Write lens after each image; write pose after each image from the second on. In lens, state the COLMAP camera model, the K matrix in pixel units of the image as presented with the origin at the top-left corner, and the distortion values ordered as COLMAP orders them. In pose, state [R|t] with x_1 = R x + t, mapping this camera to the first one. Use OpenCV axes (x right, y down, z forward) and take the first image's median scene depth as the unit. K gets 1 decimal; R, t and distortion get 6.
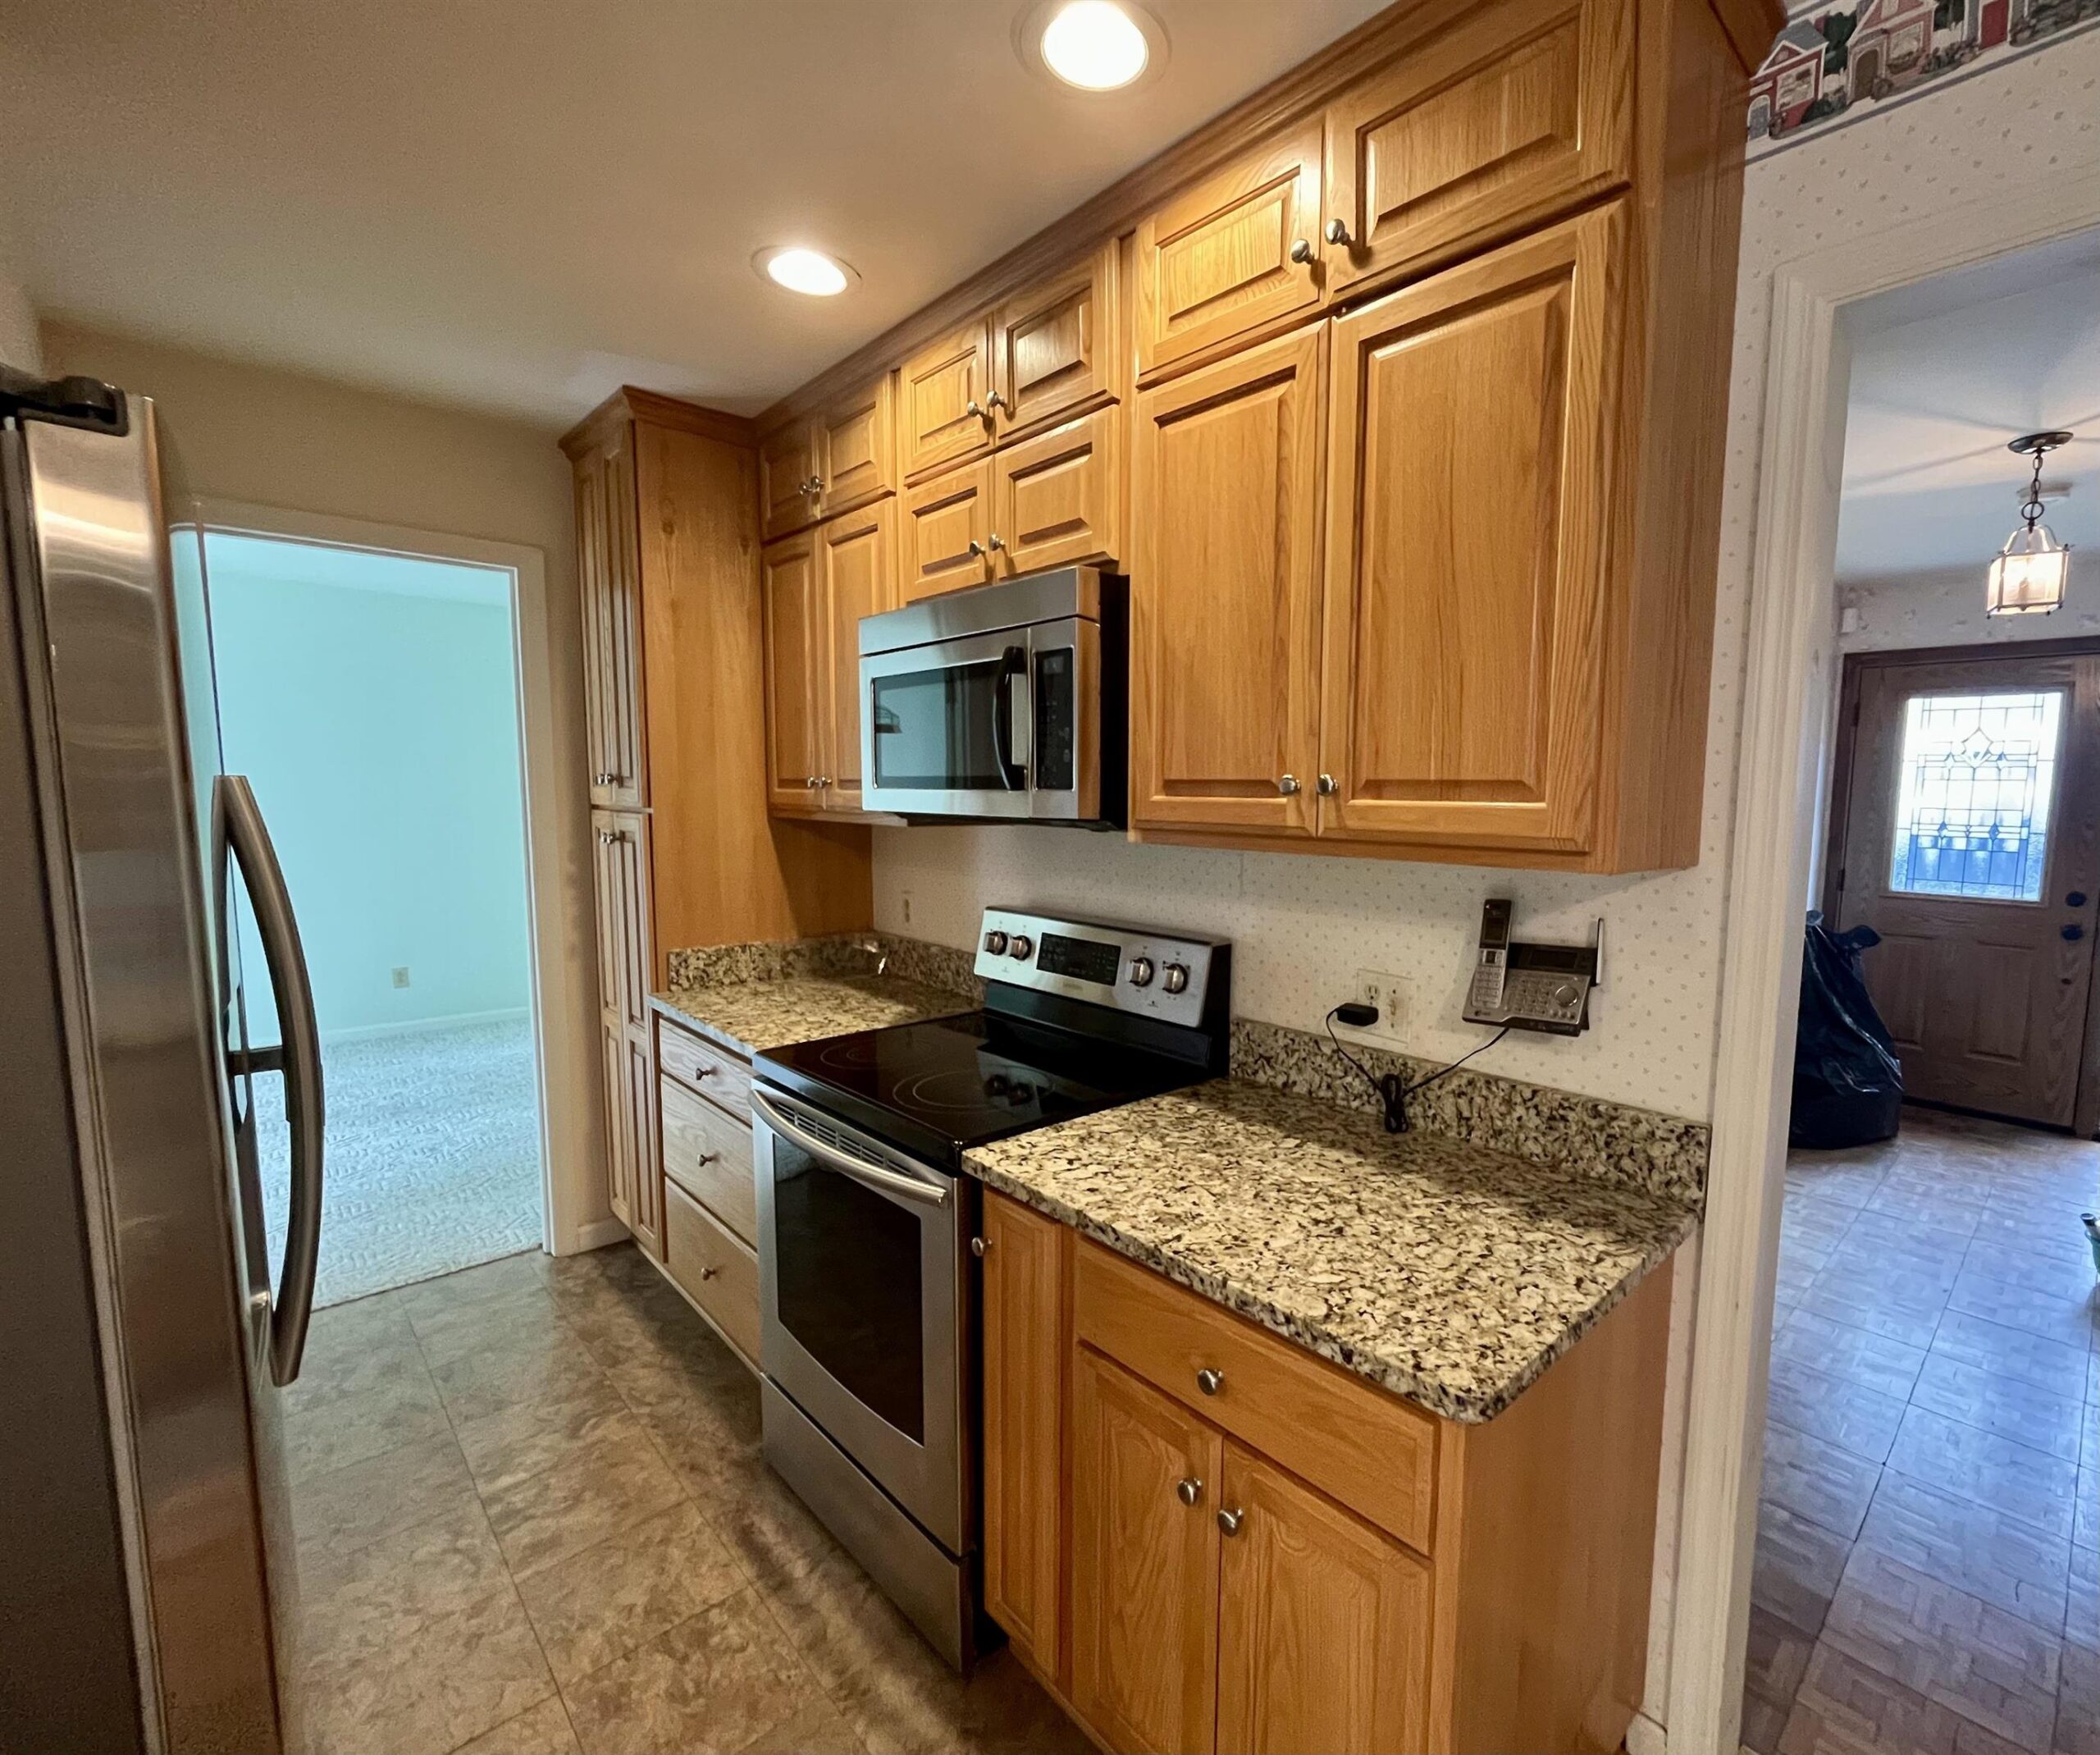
lens RADIAL K [[966.8, 0, 1195.1], [0, 966.8, 891.4], [0, 0, 1]] dist [-0.002018, -0.000907]
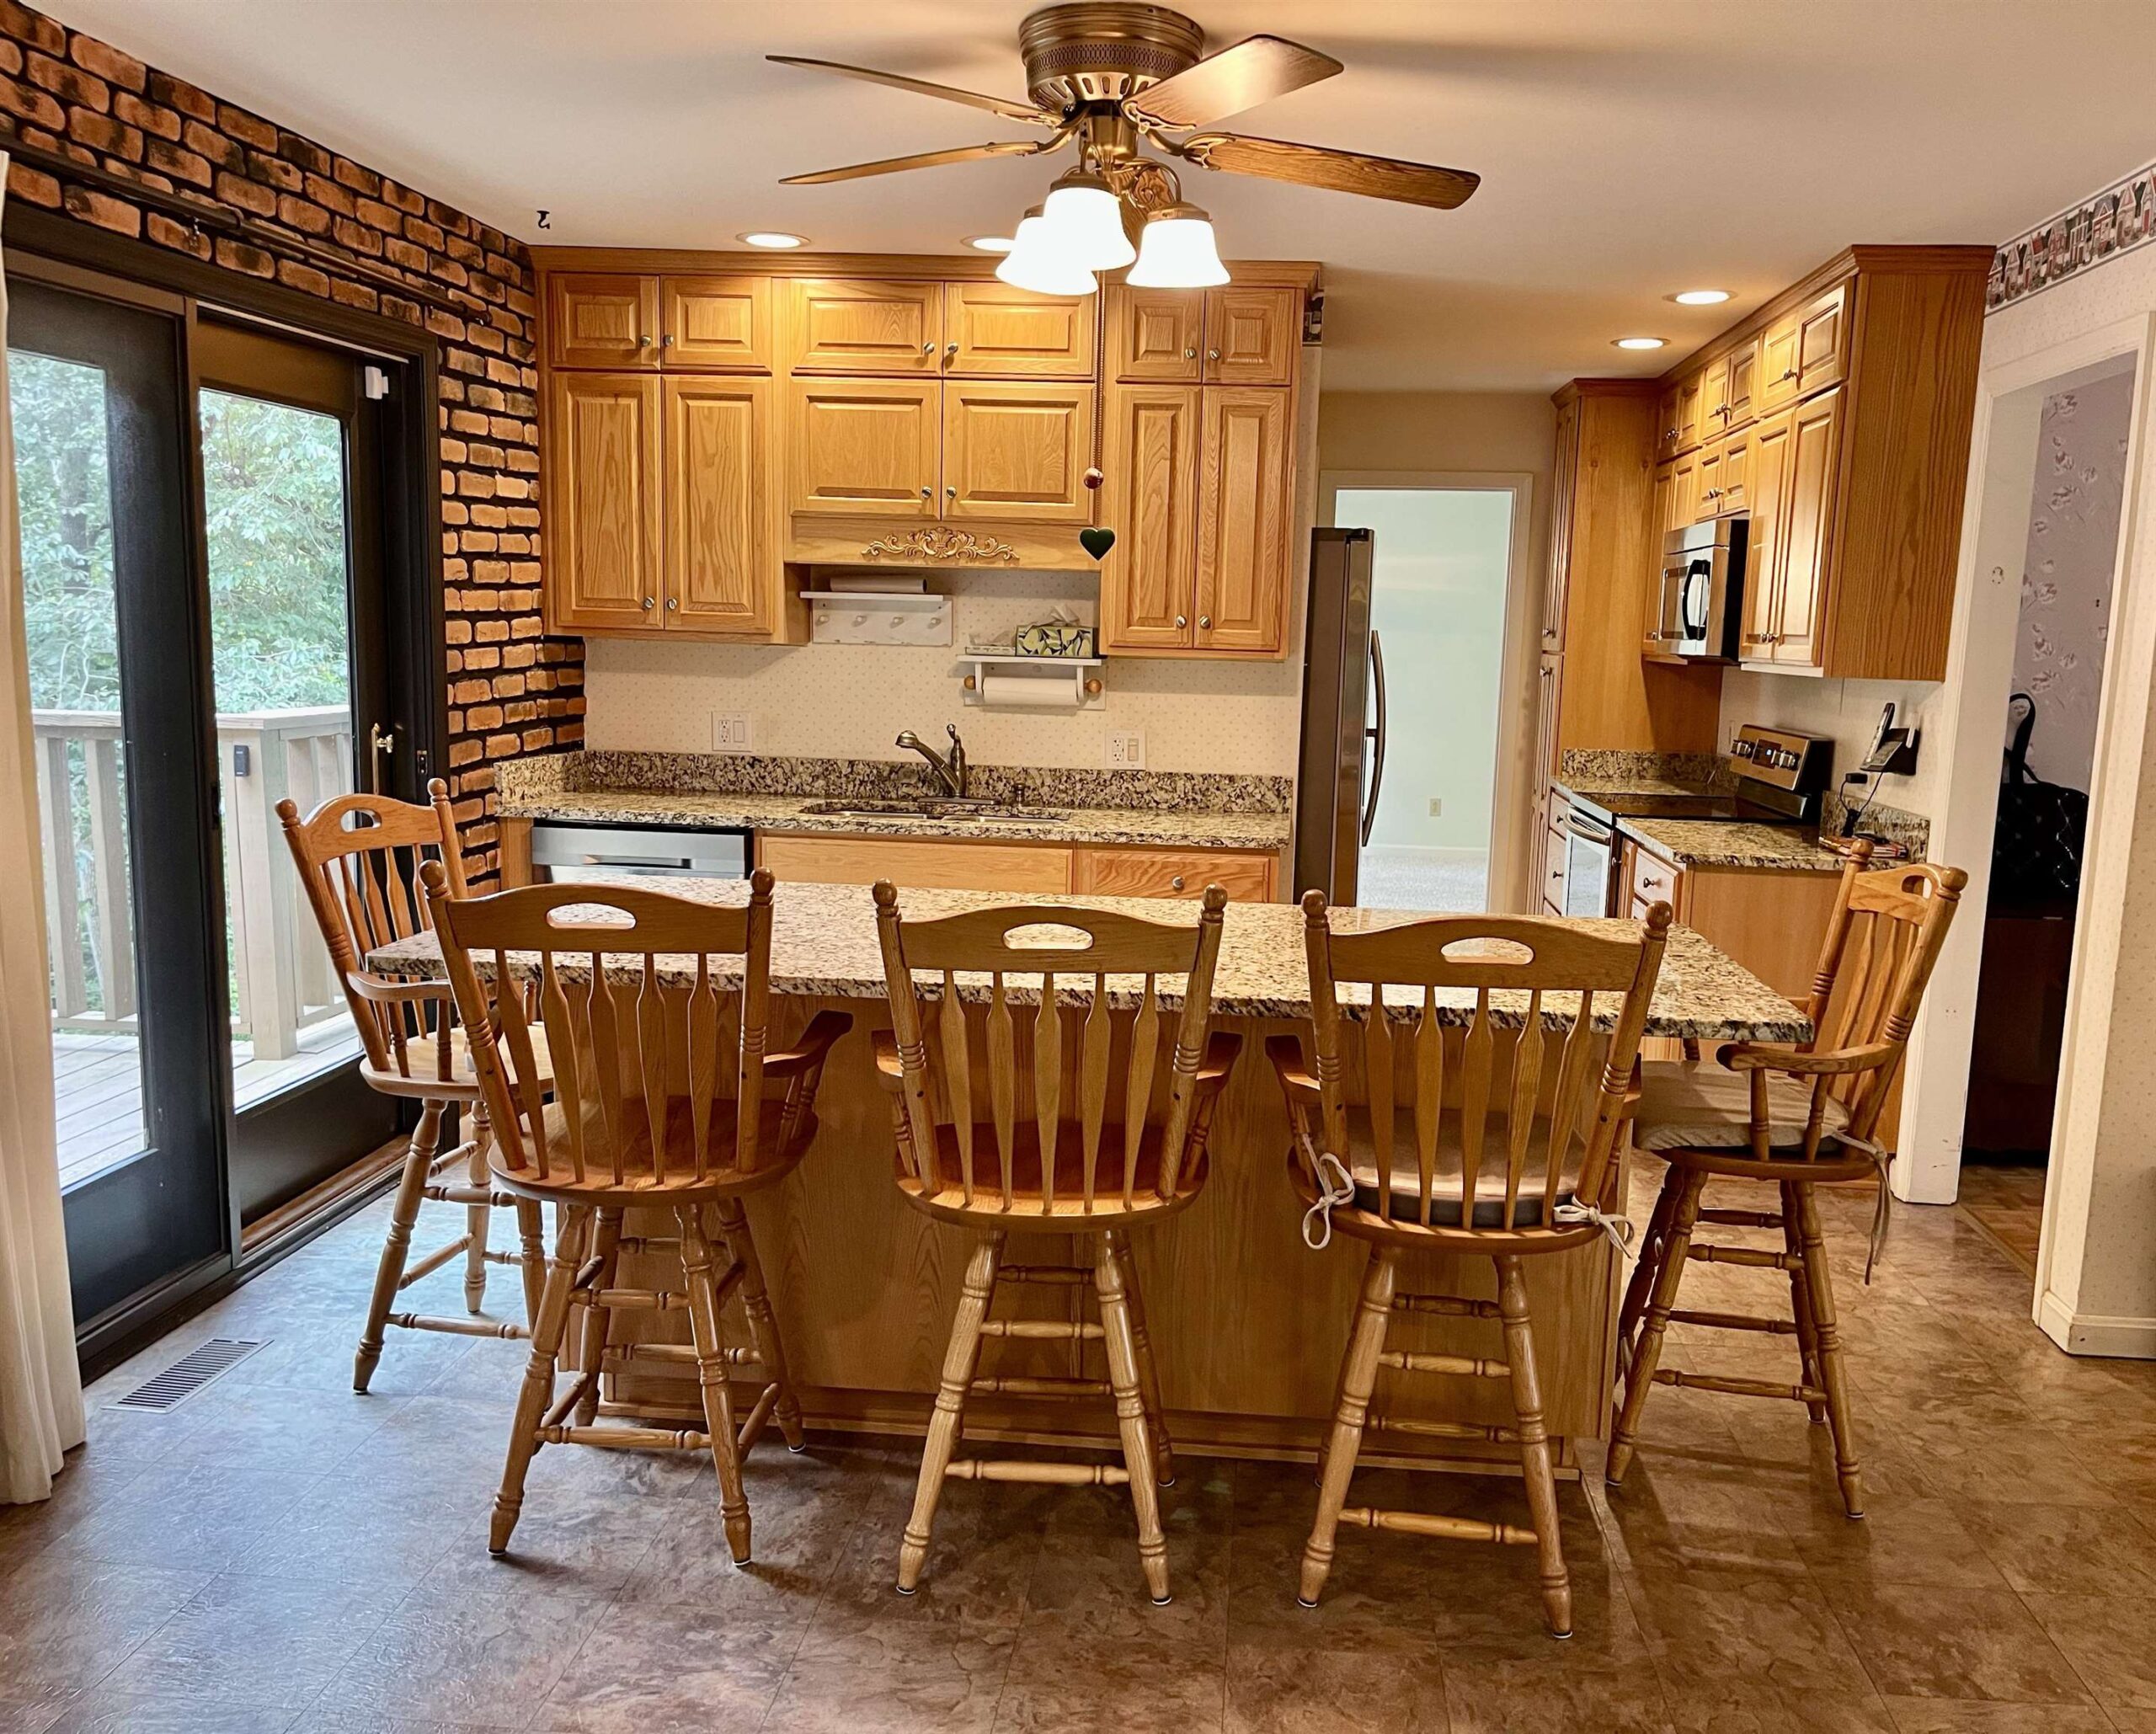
lens RADIAL K [[1752.7, 0, 1128.3], [0, 1752.7, 885.8], [0, 0, 1]] dist [0.065578, -0.091742]
pose [[0.630214, 0.119499, -0.767170, 1.908352], [-0.099950, 0.992350, 0.072468, 0.238116], [0.769961, 0.031008, 0.637337, -2.075087]]
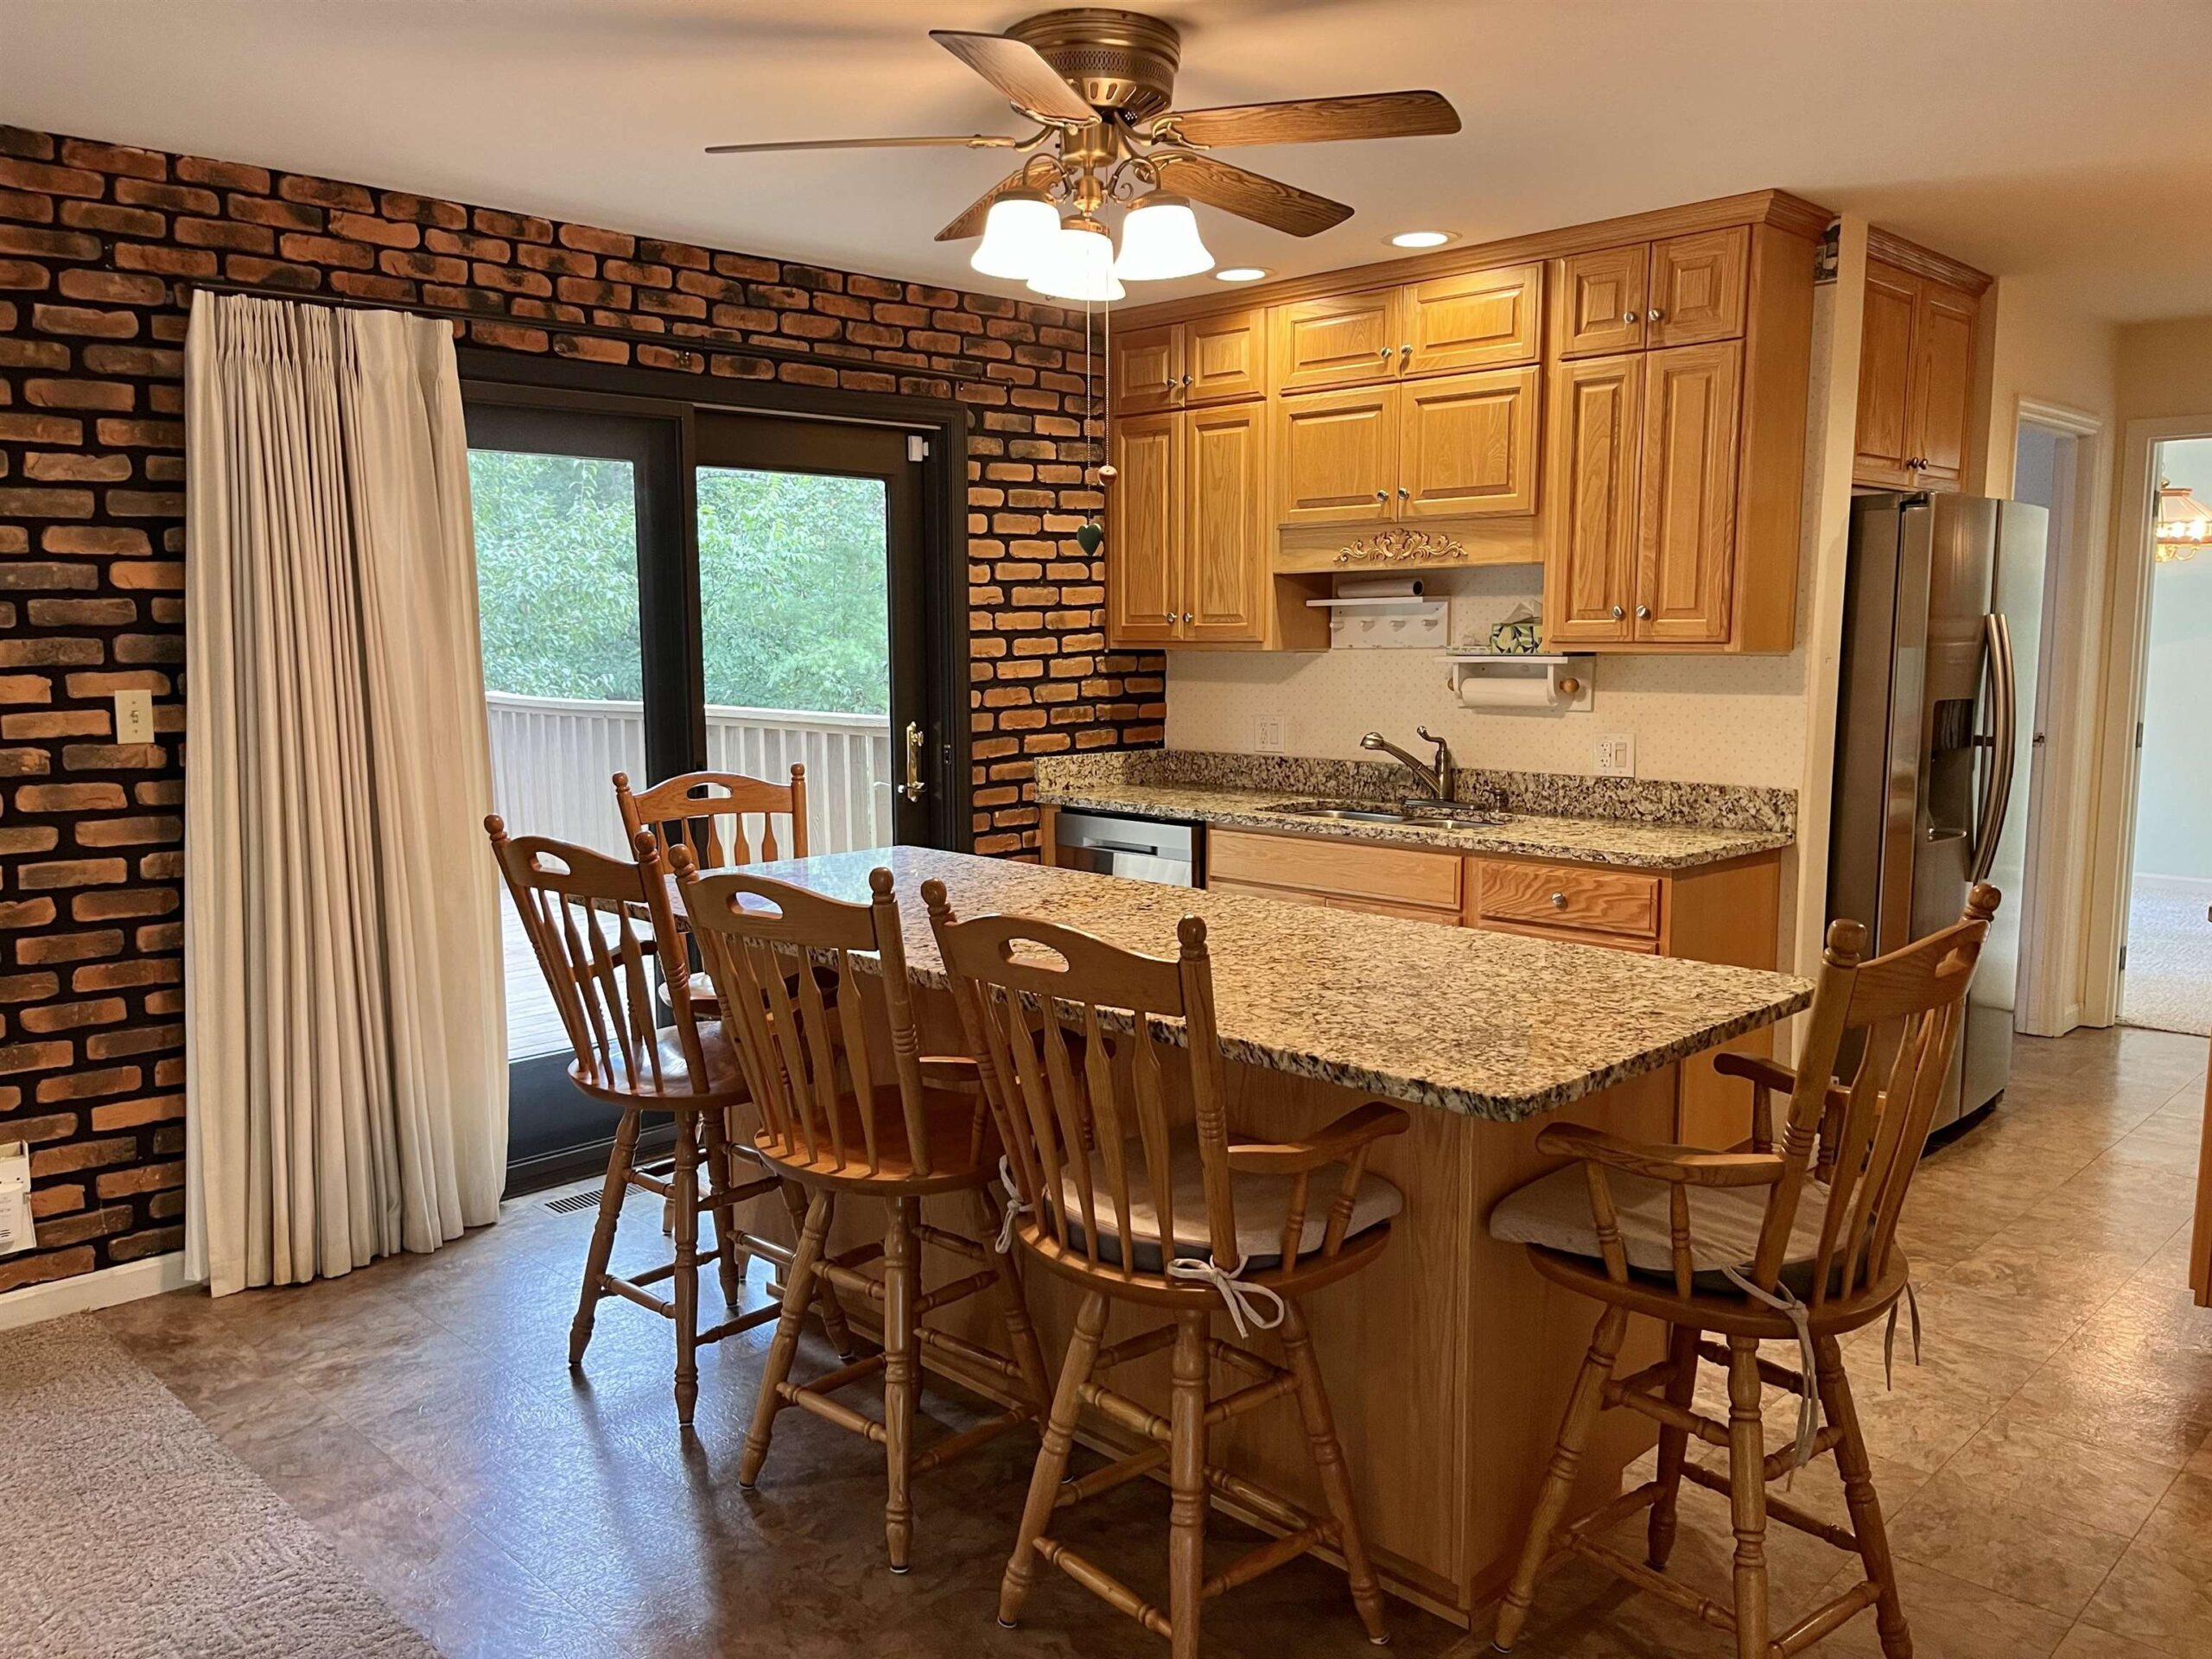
lens RADIAL K [[1671.8, 0, 1068.0], [0, 1671.8, 842.7], [0, 0, 1]] dist [0.064087, -0.080930]
pose [[-0.023999, 0.113757, -0.993219, 2.273767], [-0.098837, 0.988368, 0.115589, 0.125040], [0.994814, 0.100941, -0.012476, -0.805218]]
